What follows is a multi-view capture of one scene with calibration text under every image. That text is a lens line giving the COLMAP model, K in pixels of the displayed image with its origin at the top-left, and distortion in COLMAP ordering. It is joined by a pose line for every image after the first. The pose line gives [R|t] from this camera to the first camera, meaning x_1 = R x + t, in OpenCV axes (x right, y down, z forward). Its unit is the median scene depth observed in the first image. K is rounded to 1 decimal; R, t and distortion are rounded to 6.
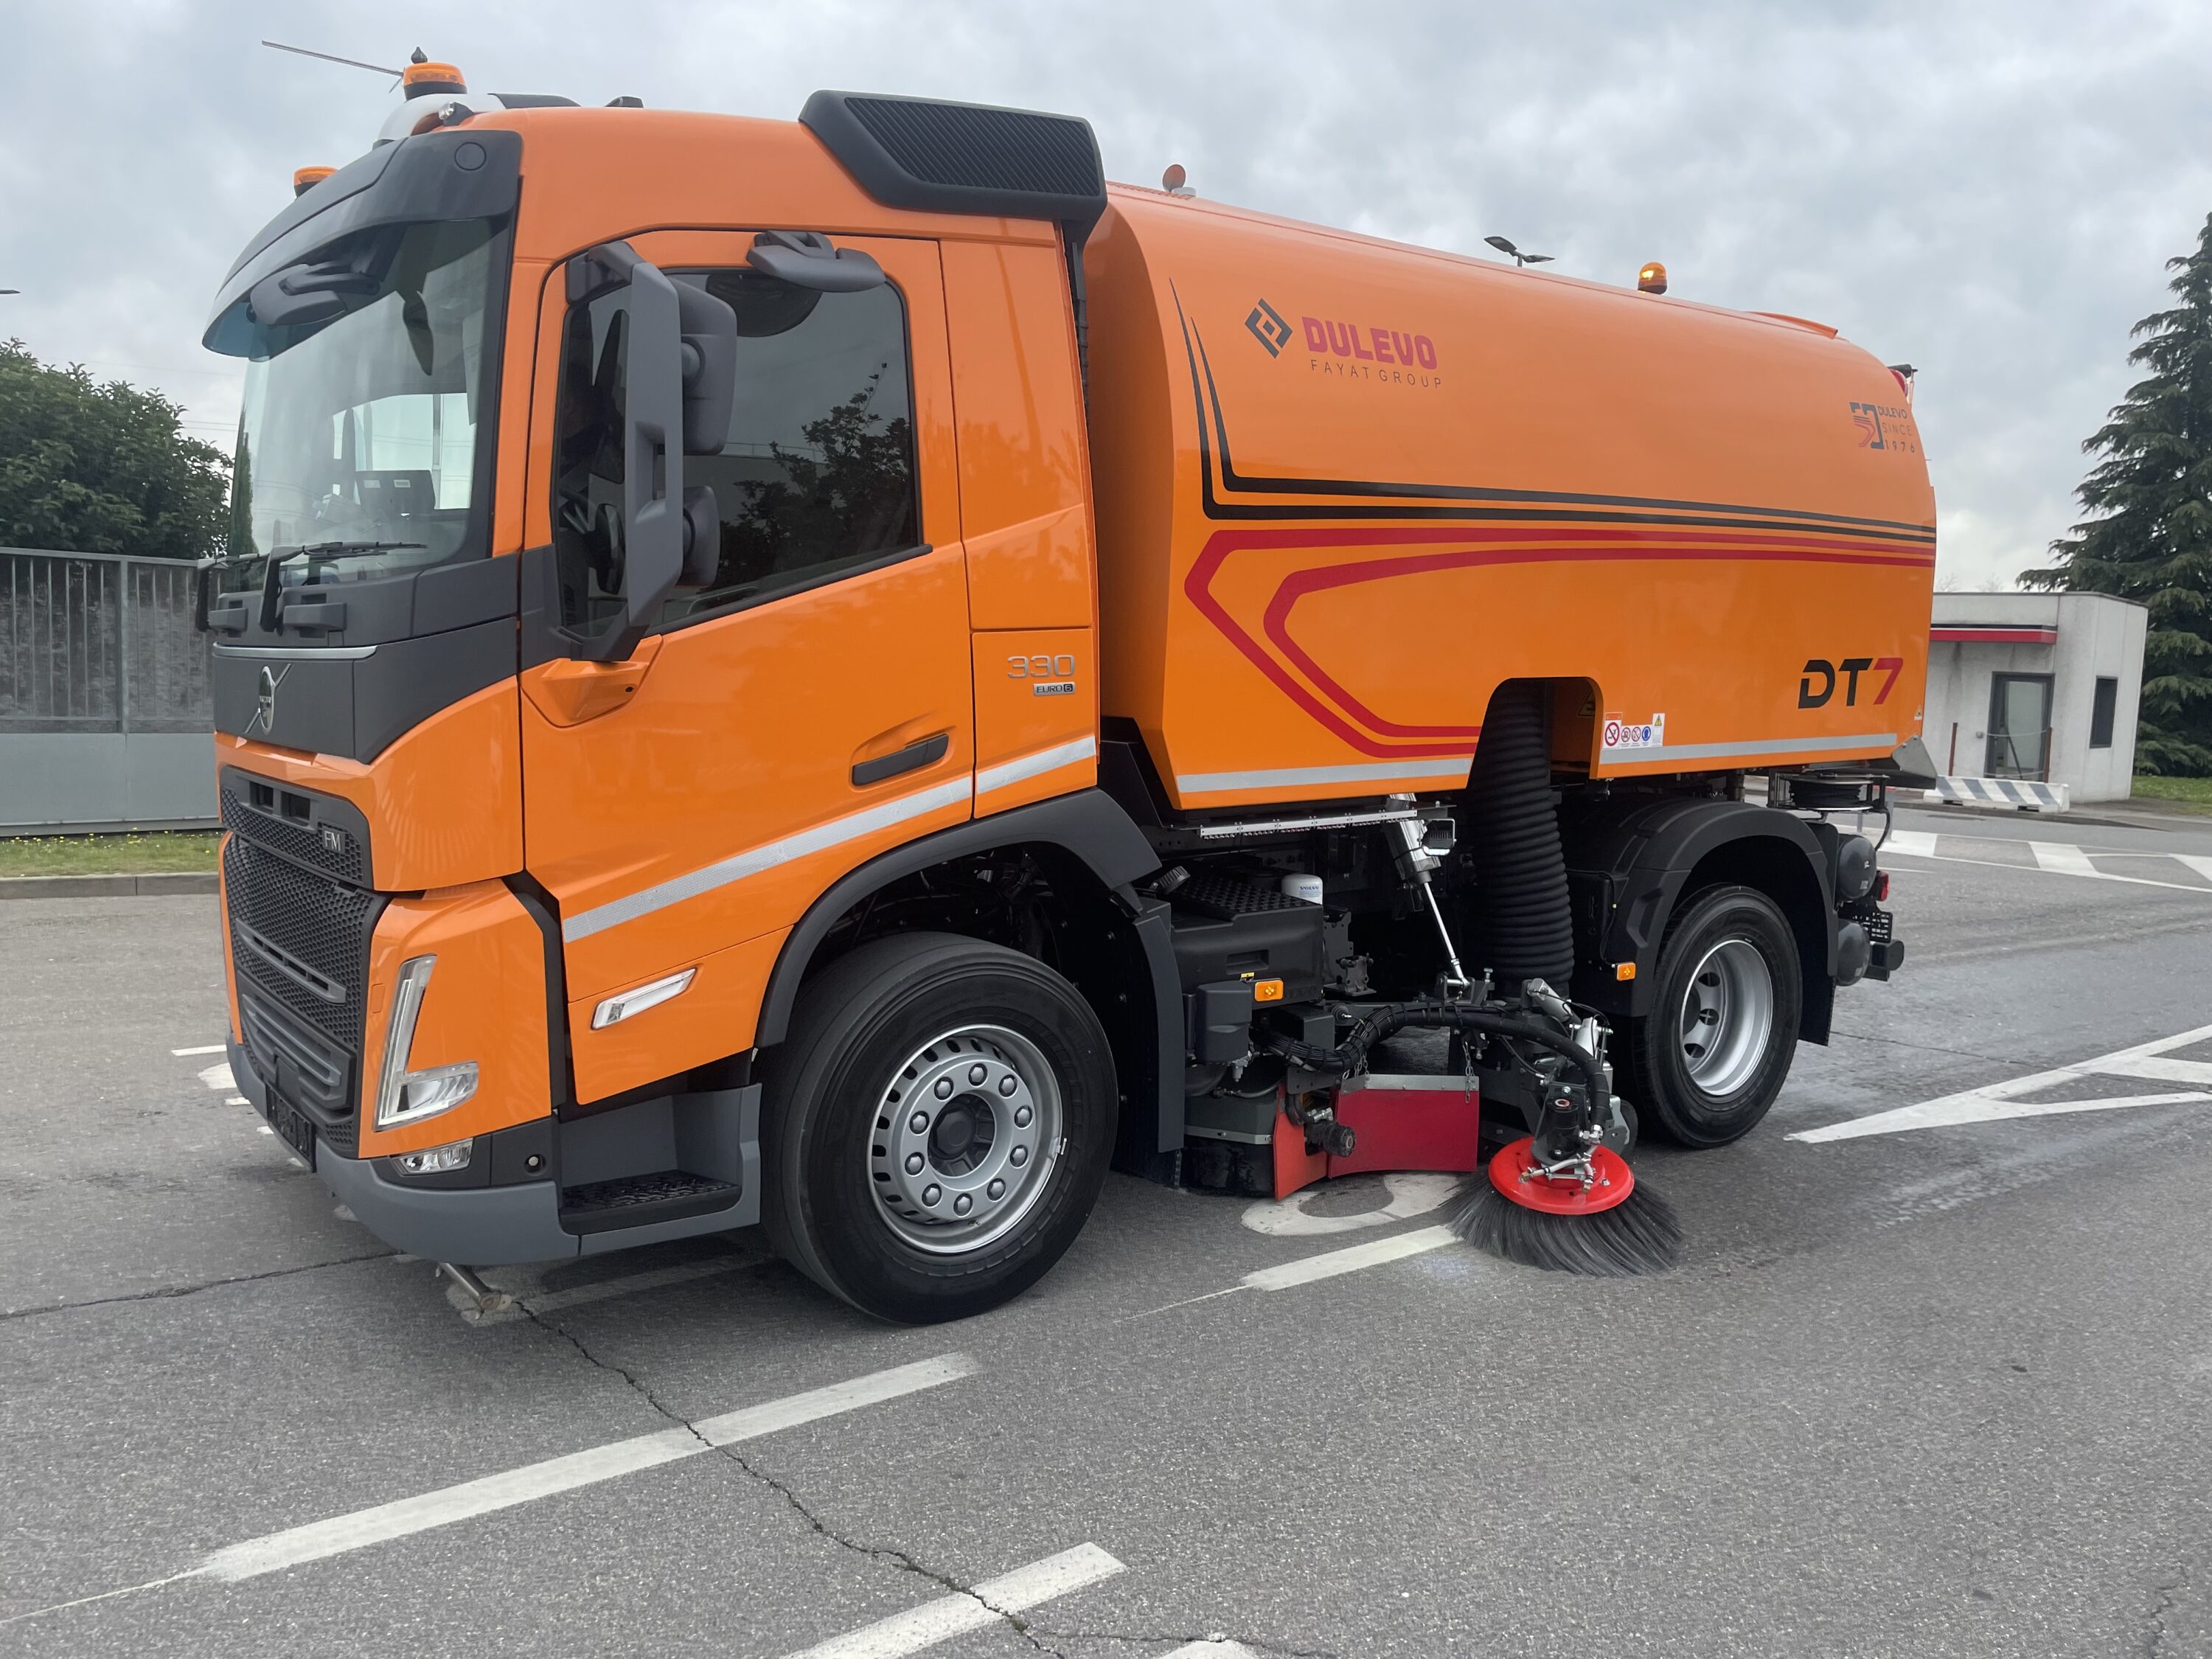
lens RADIAL K [[1699.0, 0, 1107.9], [0, 1699.0, 819.4], [0, 0, 1]] dist [0.017374, 0.002422]
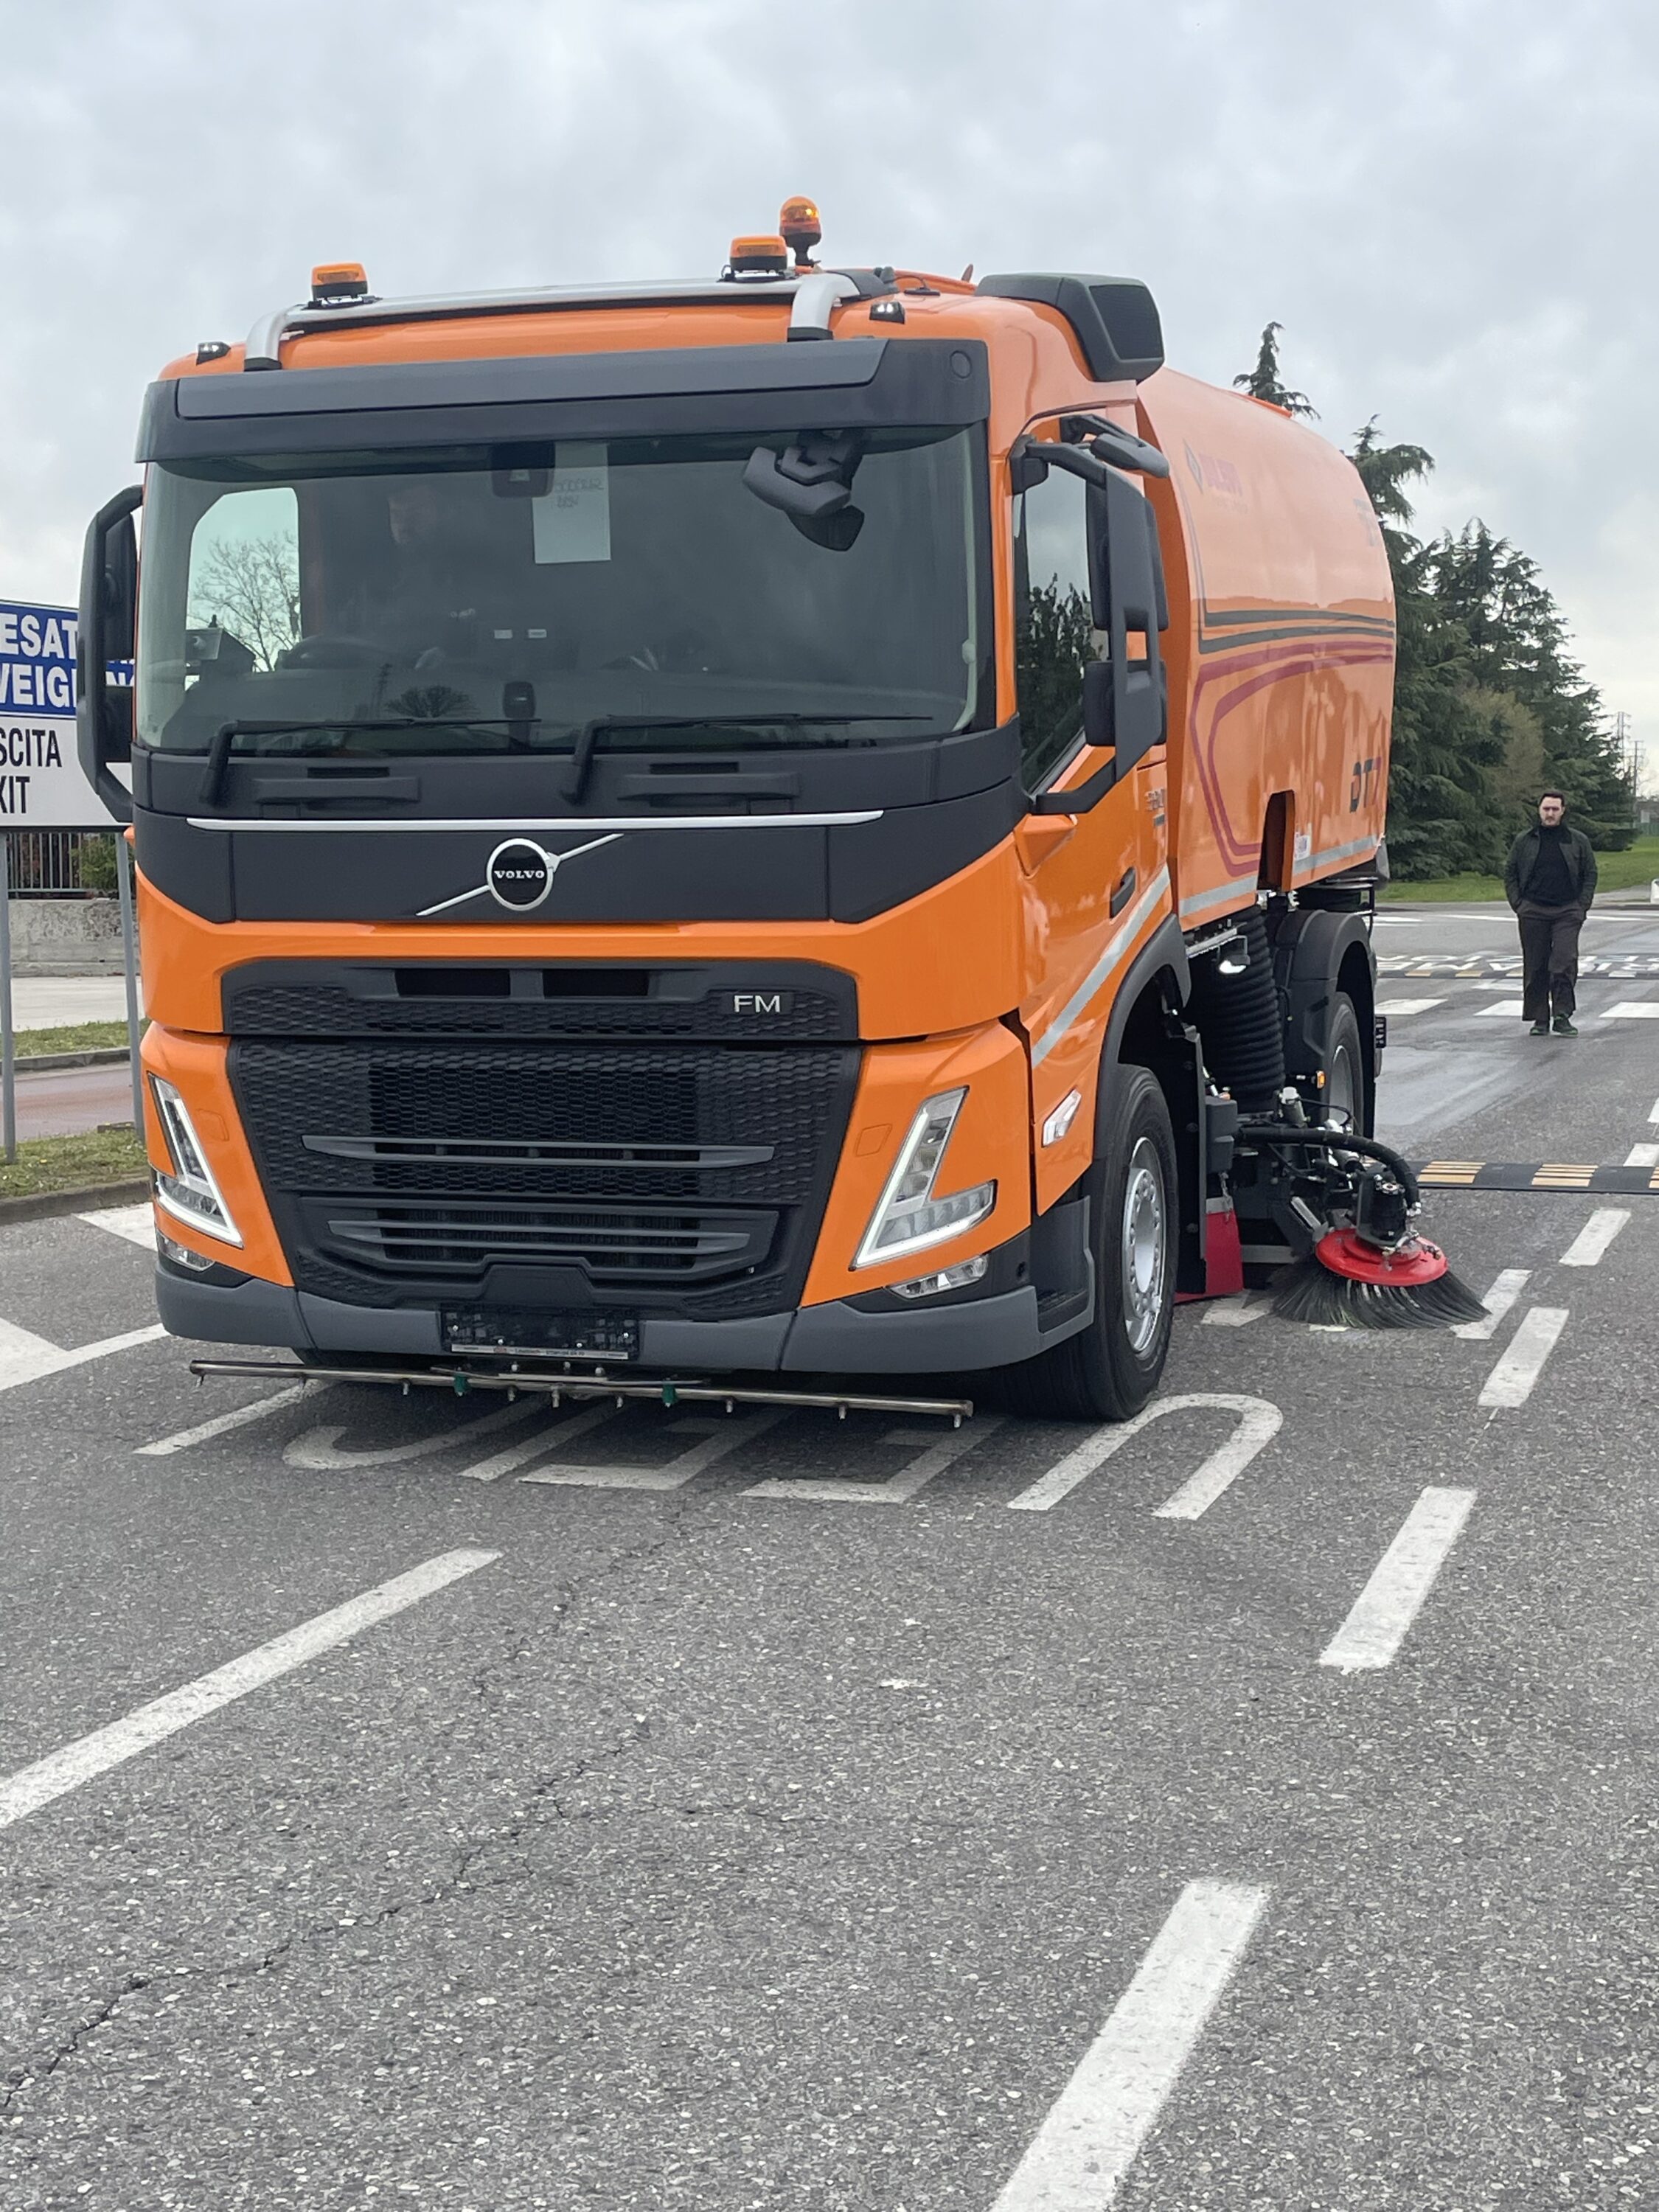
lens RADIAL K [[3153.0, 0, 828.9], [0, 3153.0, 1110.3], [0, 0, 1]] dist [0.182156, 0.000000]
pose [[0.826887, -0.099049, 0.553577, -1.545374], [0.088425, 0.995022, 0.045953, -0.007532], [-0.555373, 0.010952, 0.831529, -0.630045]]
